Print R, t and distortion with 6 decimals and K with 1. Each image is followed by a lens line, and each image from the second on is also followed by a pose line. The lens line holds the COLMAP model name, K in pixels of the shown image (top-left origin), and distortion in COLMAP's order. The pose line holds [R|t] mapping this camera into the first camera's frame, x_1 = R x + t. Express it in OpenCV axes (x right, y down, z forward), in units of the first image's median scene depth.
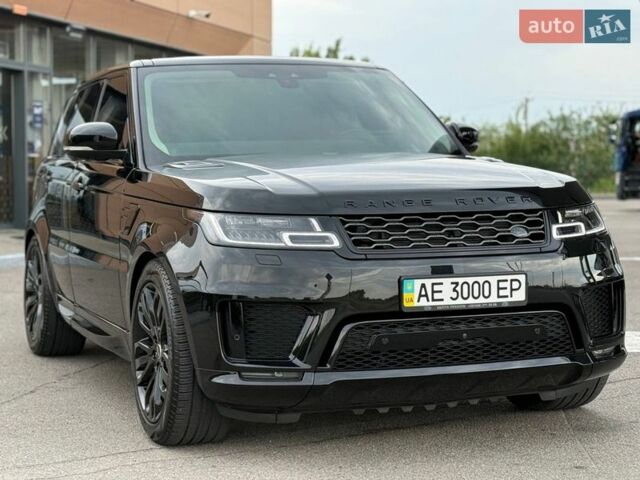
lens RADIAL K [[1347.4, 0, 320.0], [0, 1347.4, 240.0], [0, 0, 1]] dist [0.136635, -0.232235]
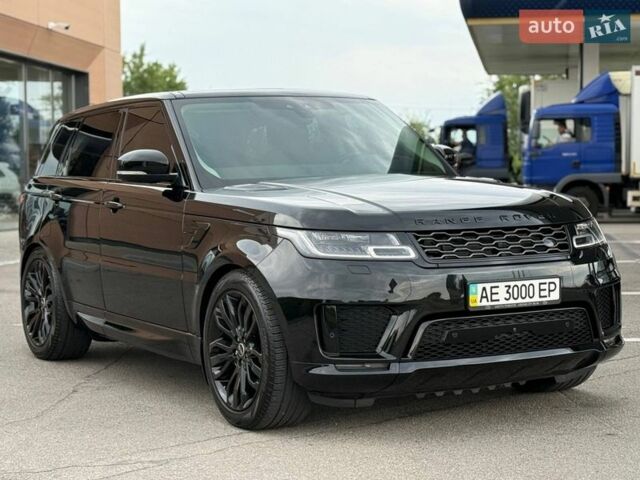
lens RADIAL K [[1347.4, 0, 320.0], [0, 1347.4, 240.0], [0, 0, 1]] dist [0.136635, -0.232235]
pose [[0.988604, -0.013092, 0.149970, -0.243031], [0.013557, 0.999906, -0.002076, -0.009083], [-0.149928, 0.004085, 0.988688, -0.169975]]
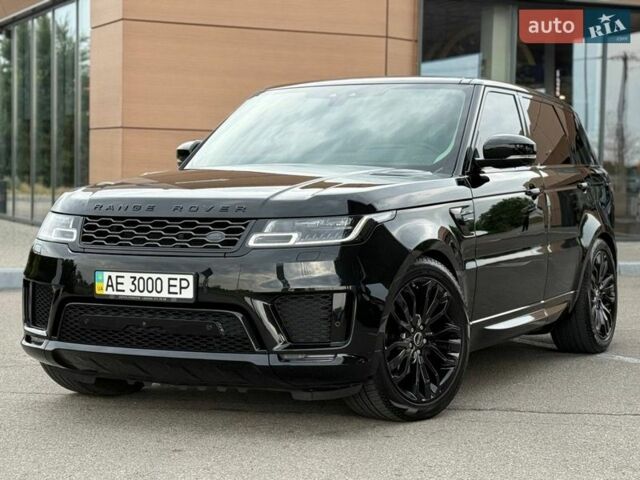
lens RADIAL K [[1347.4, 0, 320.0], [0, 1347.4, 240.0], [0, 0, 1]] dist [0.136635, -0.232235]
pose [[0.666803, 0.050289, -0.743535, 1.052460], [-0.051675, 0.998439, 0.021187, -0.032727], [0.743440, 0.024295, 0.668361, 0.332458]]
